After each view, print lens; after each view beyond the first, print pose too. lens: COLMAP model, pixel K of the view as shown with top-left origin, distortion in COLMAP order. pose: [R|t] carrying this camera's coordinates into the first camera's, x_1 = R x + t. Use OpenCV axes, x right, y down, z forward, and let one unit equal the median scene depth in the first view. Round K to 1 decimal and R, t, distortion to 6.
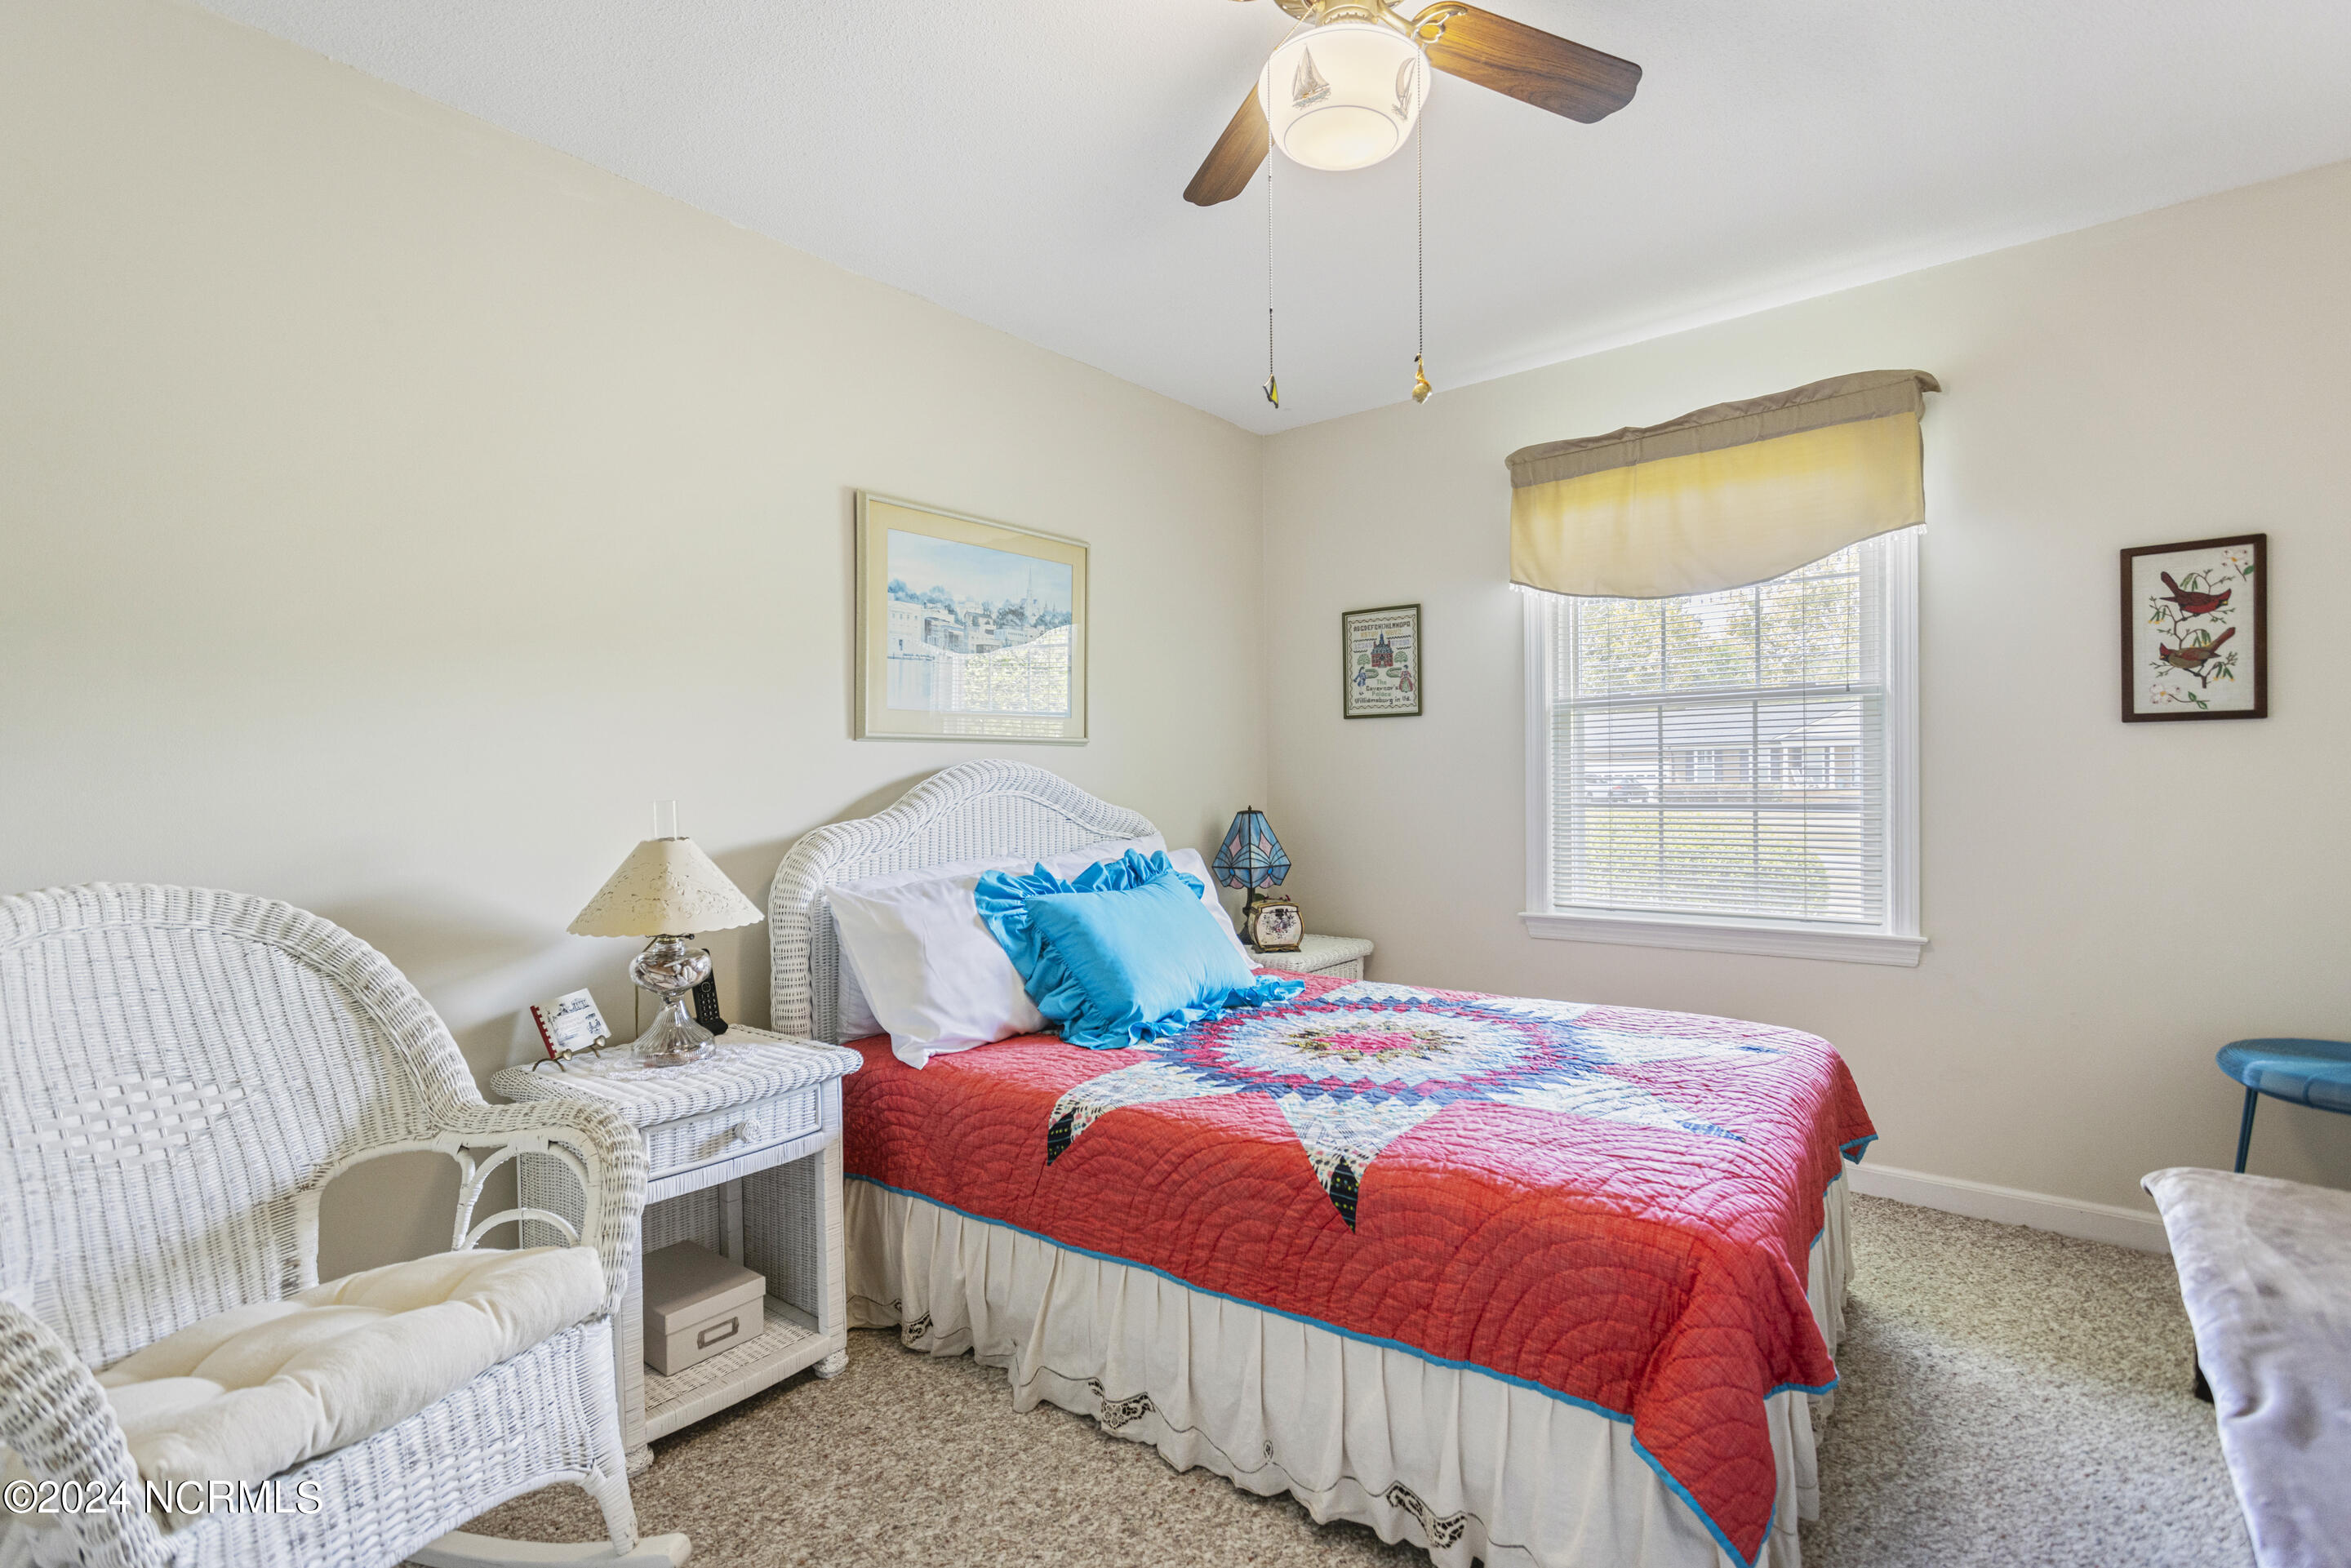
lens RADIAL K [[1106.3, 0, 1177.5], [0, 1106.3, 774.0], [0, 0, 1]] dist [0.001818, 0.001034]
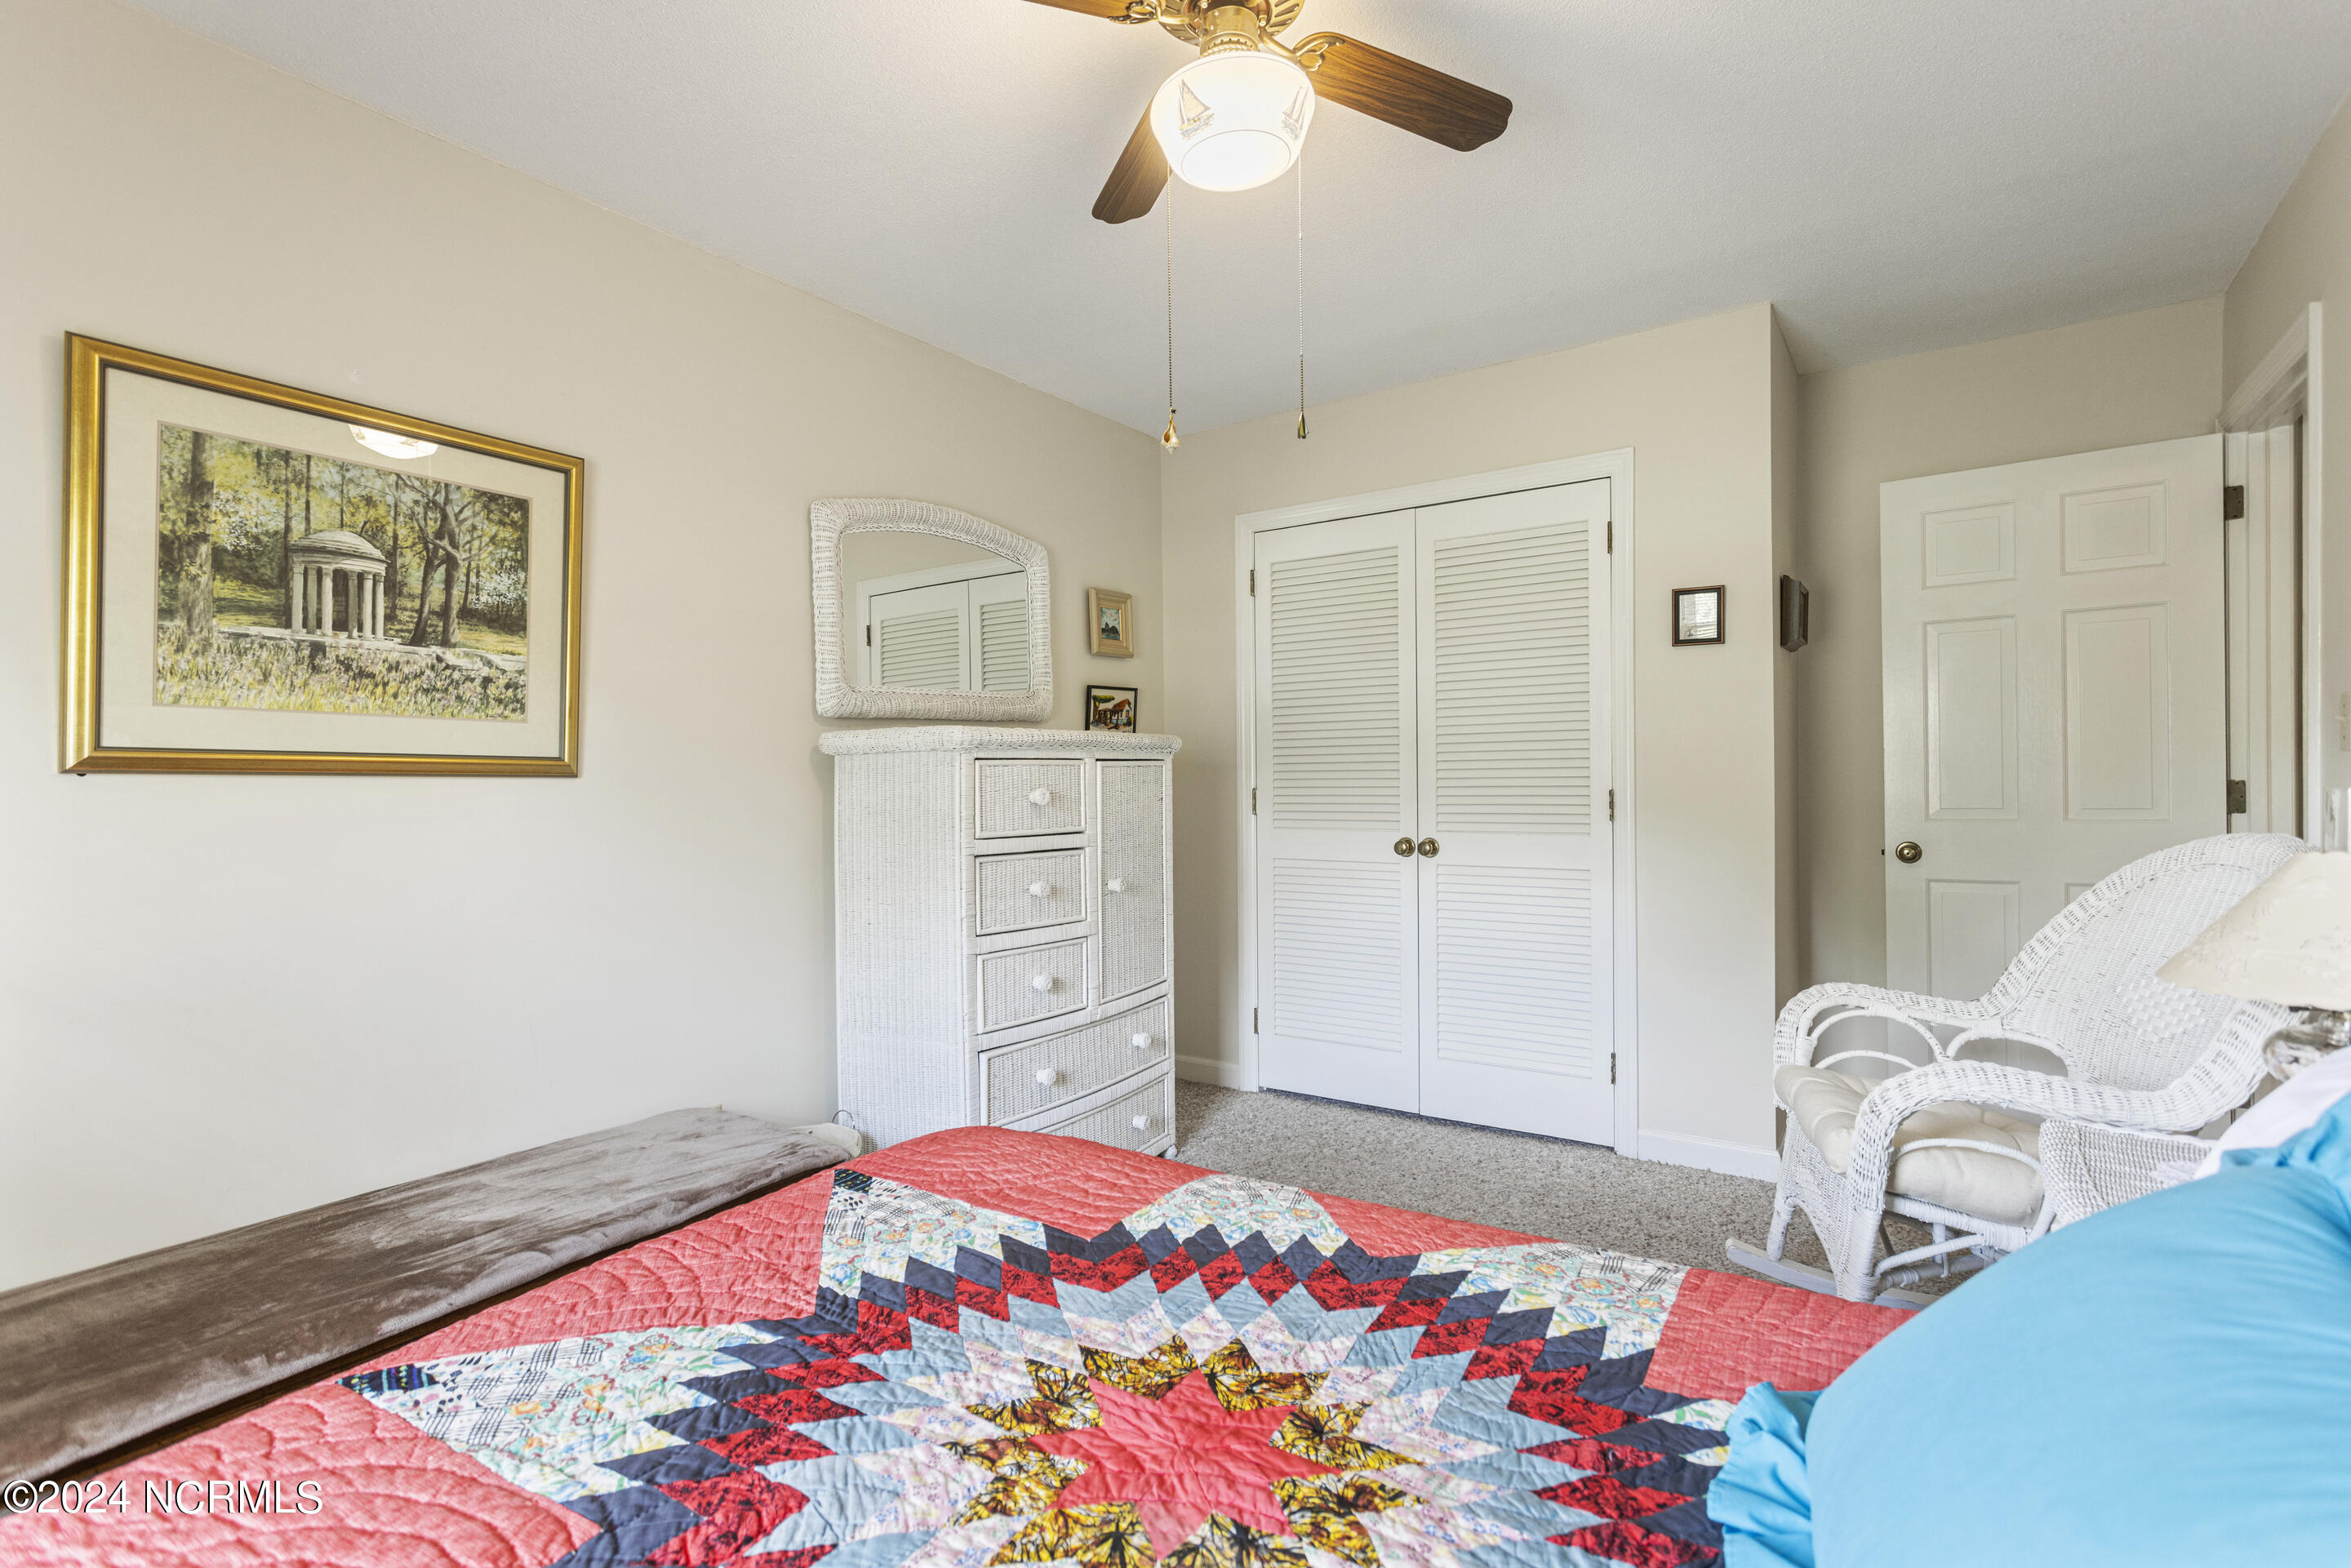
lens RADIAL K [[1106.3, 0, 1177.5], [0, 1106.3, 774.0], [0, 0, 1]] dist [0.001818, 0.001034]
pose [[-0.996528, 0.007879, -0.082885, 0.247881], [0.007969, 0.999968, -0.000764, -0.003822], [0.082877, -0.001422, -0.996559, 1.657445]]
